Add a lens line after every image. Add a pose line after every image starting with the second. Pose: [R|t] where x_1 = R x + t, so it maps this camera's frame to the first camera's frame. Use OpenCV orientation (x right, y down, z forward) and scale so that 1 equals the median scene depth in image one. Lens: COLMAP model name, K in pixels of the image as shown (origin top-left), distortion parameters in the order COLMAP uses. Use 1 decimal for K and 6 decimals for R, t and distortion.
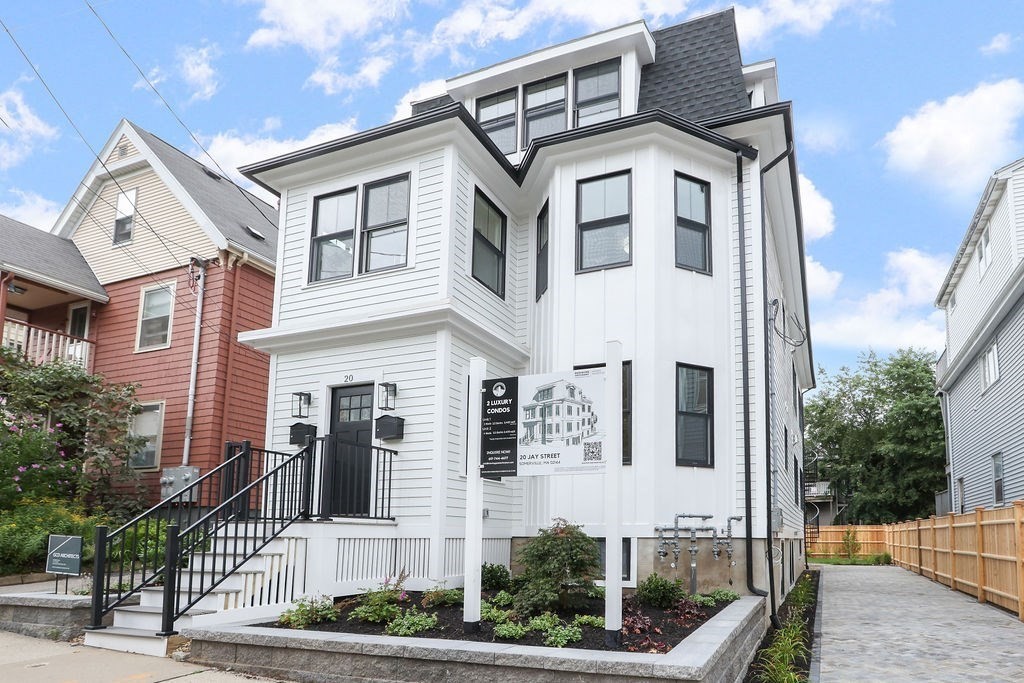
lens RADIAL K [[488.3, 0, 512.0], [0, 488.3, 341.5], [0, 0, 1]] dist [-0.010737, 0.000432]
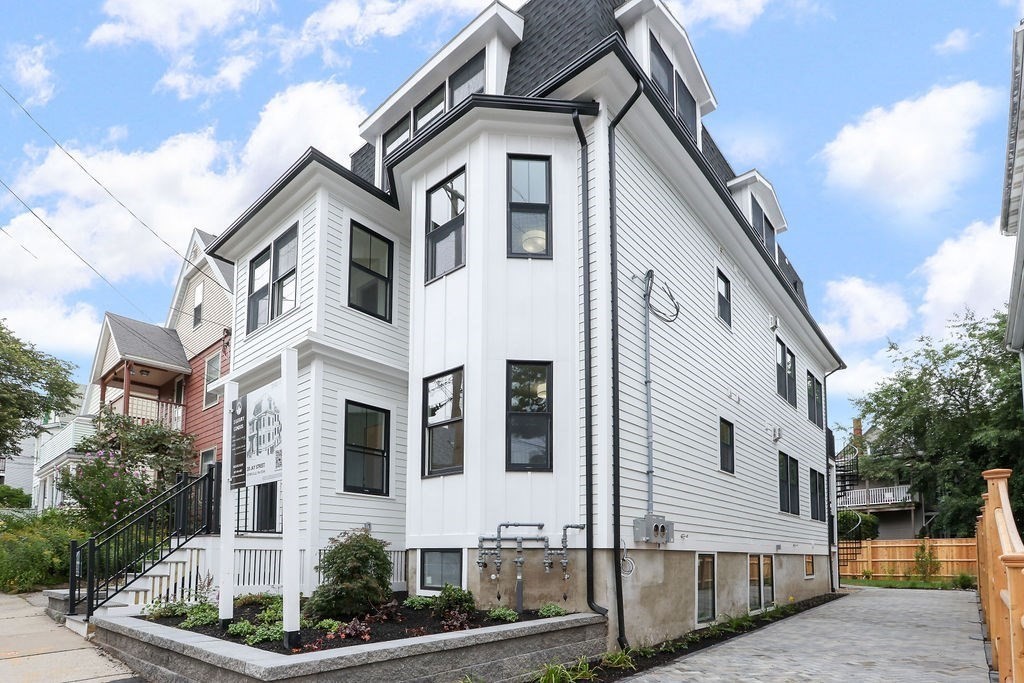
lens RADIAL K [[480.1, 0, 512.0], [0, 480.1, 381.5], [0, 0, 1]] dist [-0.013286, 0.000091]
pose [[0.936072, -0.120421, -0.330557, 0.598676], [0.127444, 0.991846, -0.000432, 0.077914], [0.327914, -0.041723, 0.943786, 0.135520]]
